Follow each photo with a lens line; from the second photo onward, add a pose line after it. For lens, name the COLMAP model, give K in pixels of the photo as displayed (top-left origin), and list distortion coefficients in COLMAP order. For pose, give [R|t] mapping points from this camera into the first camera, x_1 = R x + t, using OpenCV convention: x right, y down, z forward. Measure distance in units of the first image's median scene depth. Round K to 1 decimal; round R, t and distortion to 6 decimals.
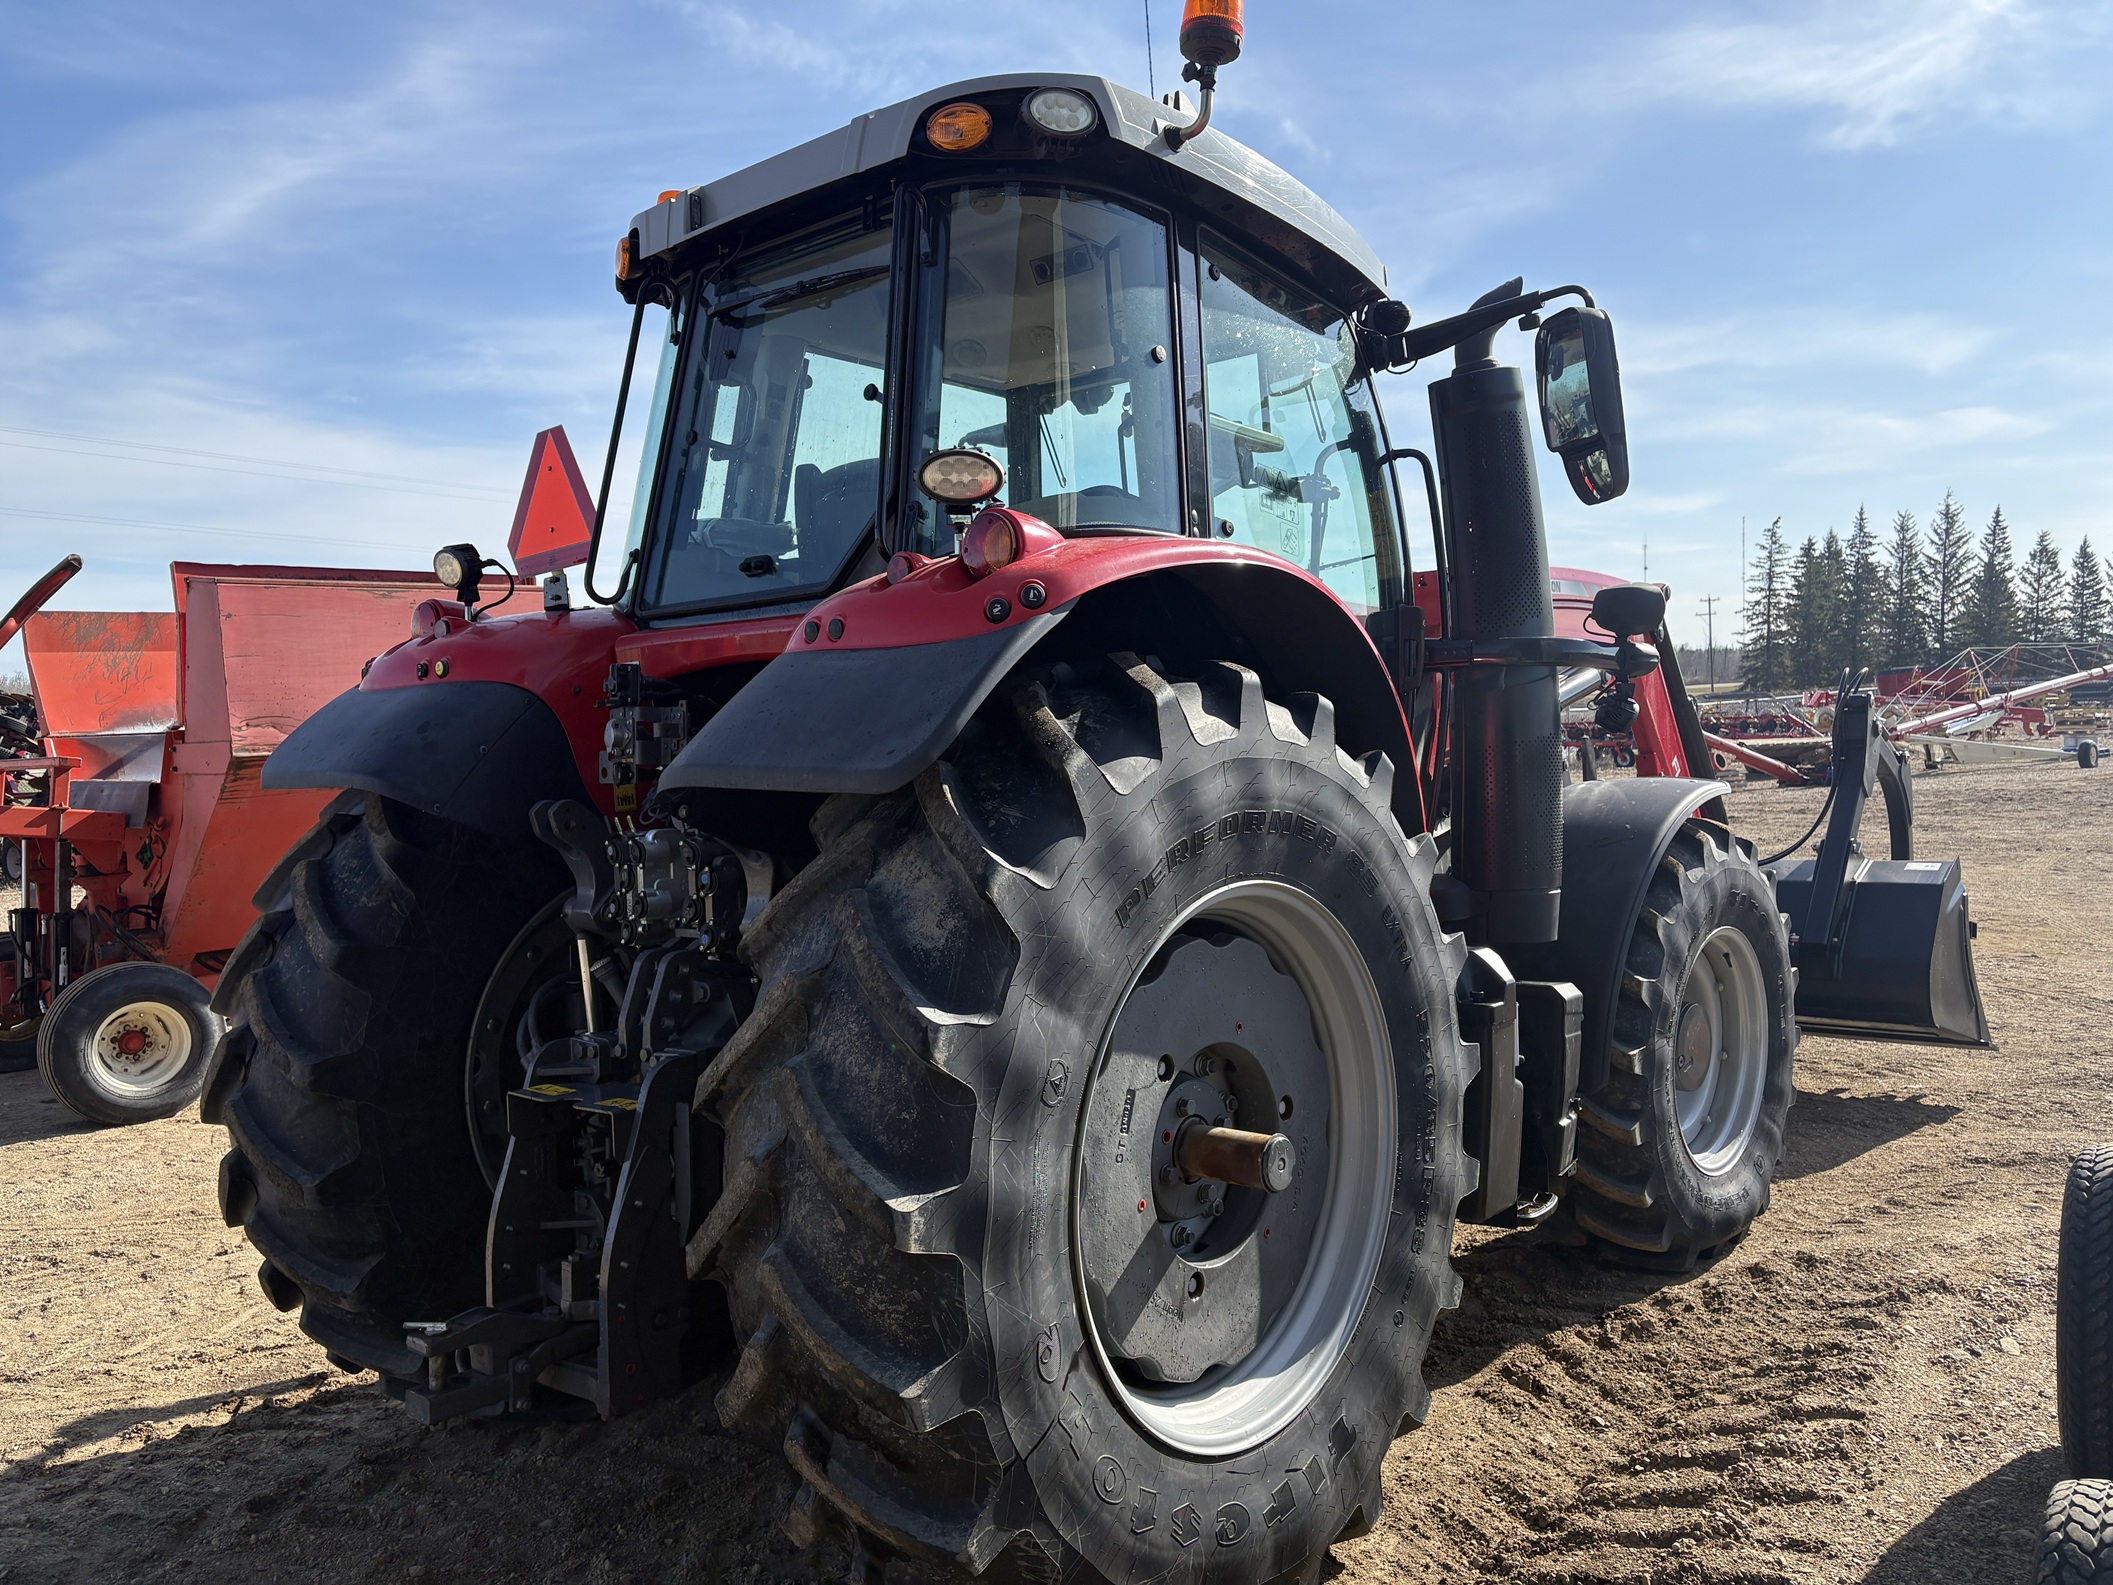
lens RADIAL K [[1613.1, 0, 1059.7], [0, 1613.1, 767.5], [0, 0, 1]] dist [0.003692, -0.002296]
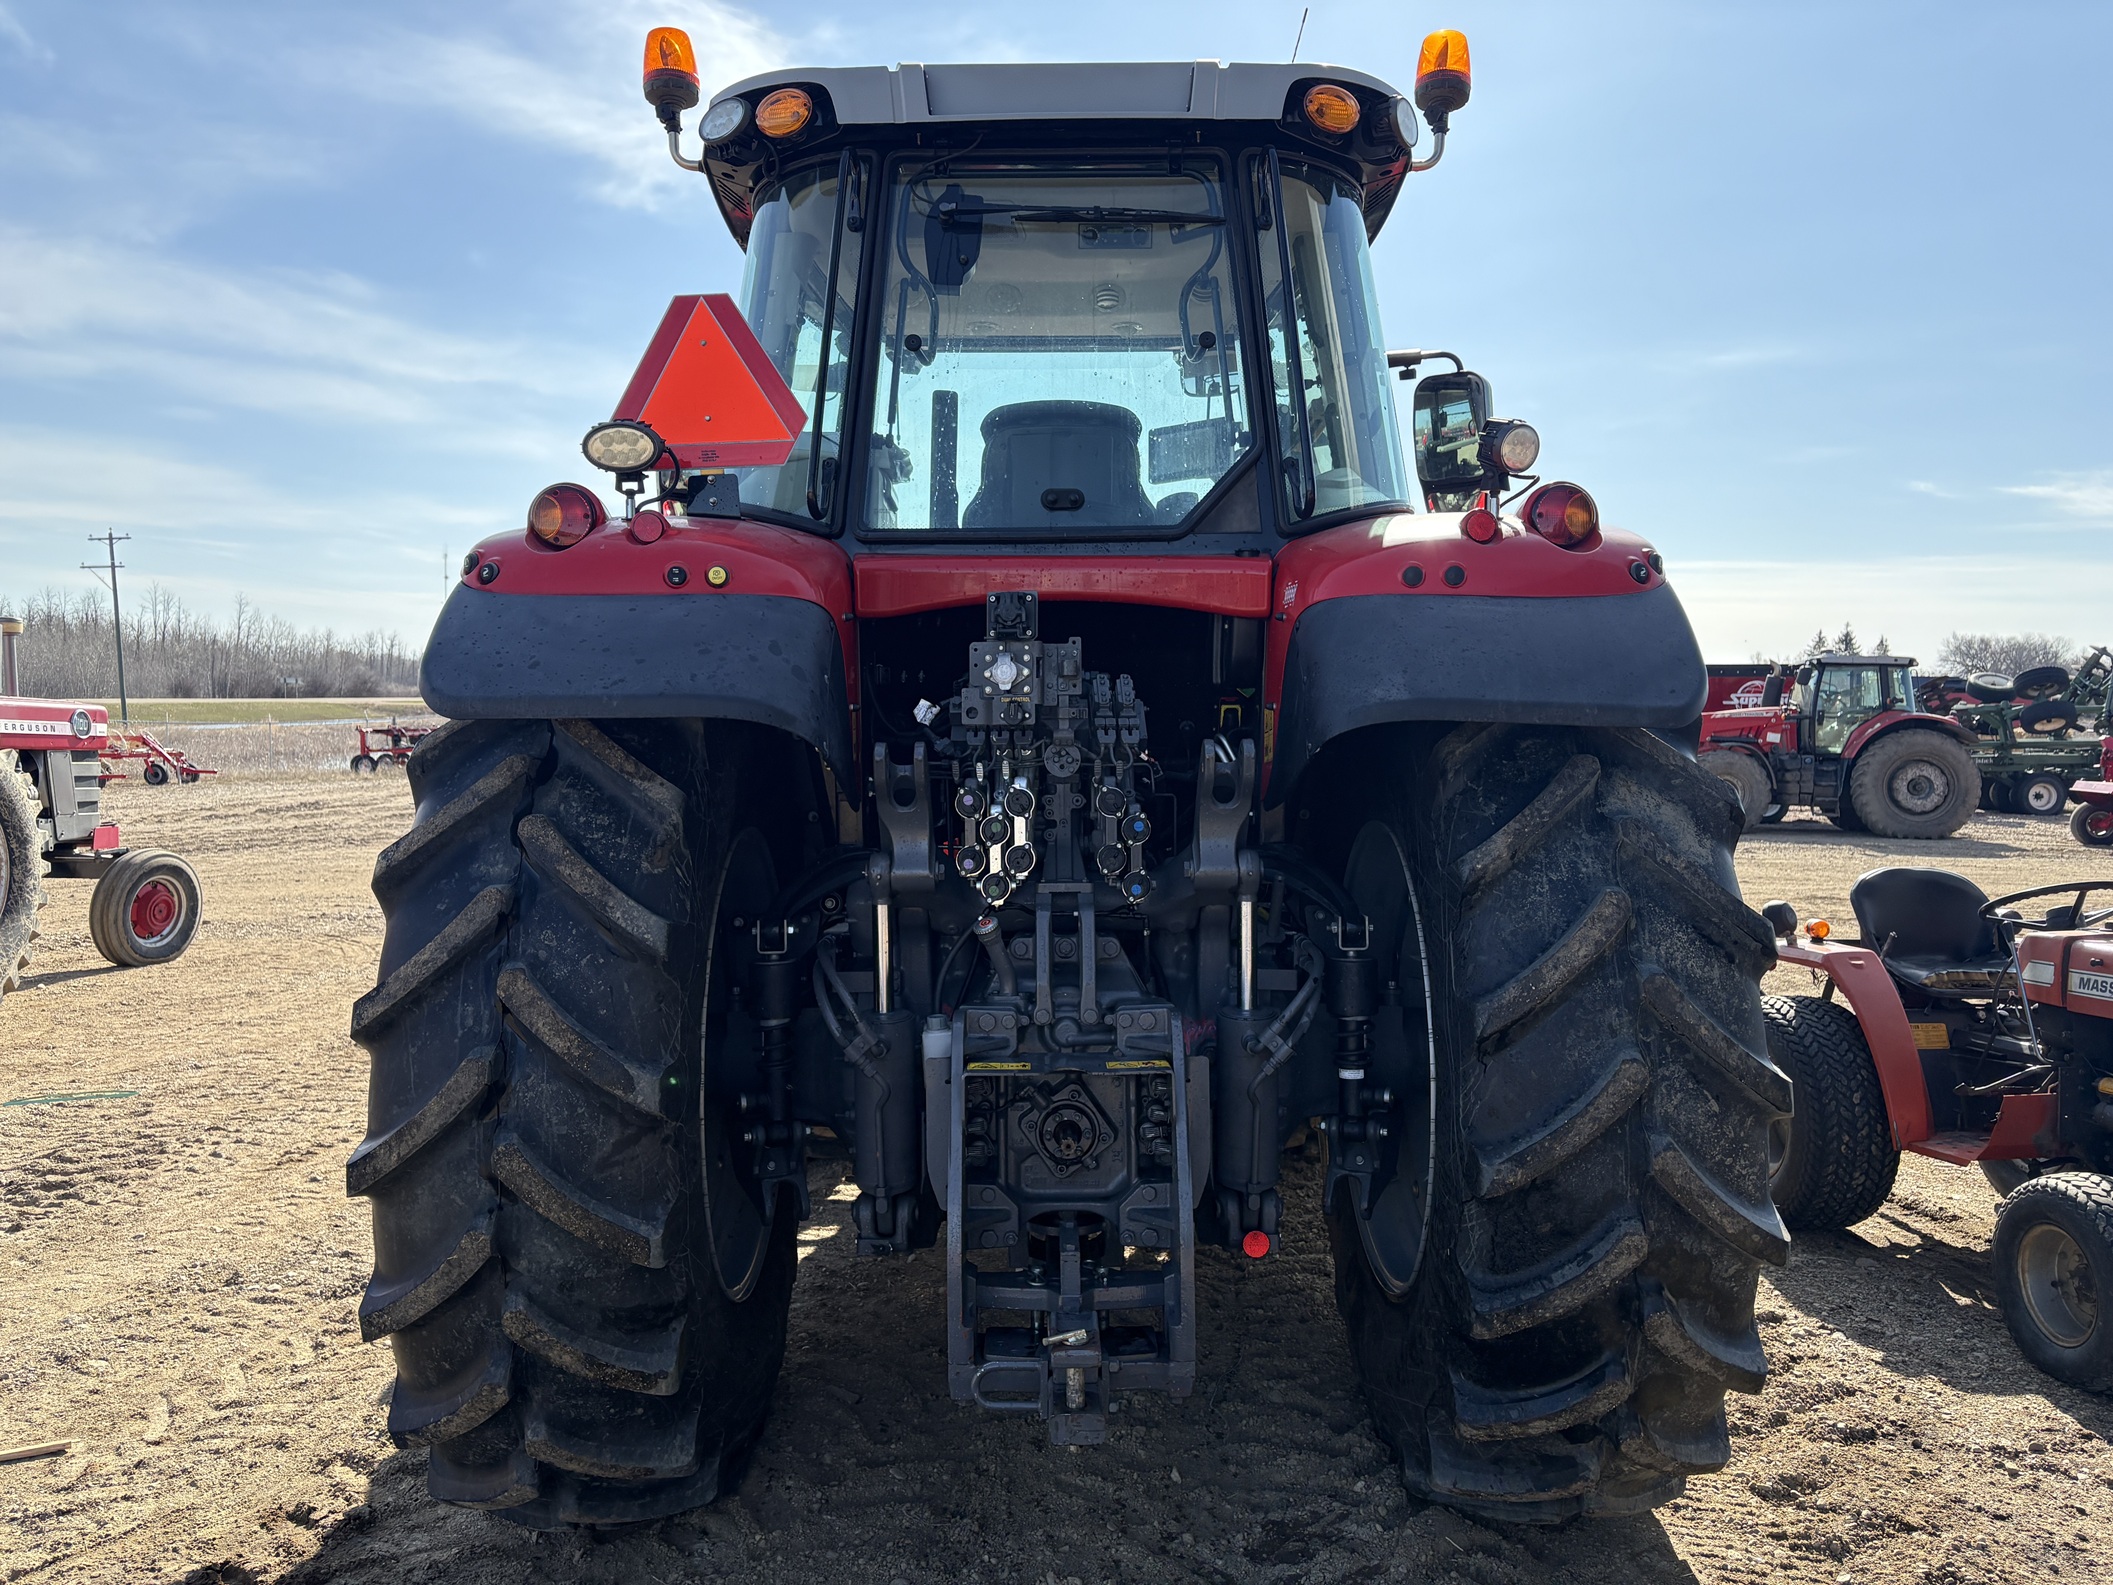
lens RADIAL K [[1602.3, 0, 1056.5], [0, 1602.3, 792.5], [0, 0, 1]] dist [0.010972, -0.000228]
pose [[0.752369, 0.006785, 0.658706, -0.842233], [-0.013042, 0.999904, 0.004596, 0.043365], [-0.658612, -0.012049, 0.752386, 0.313554]]
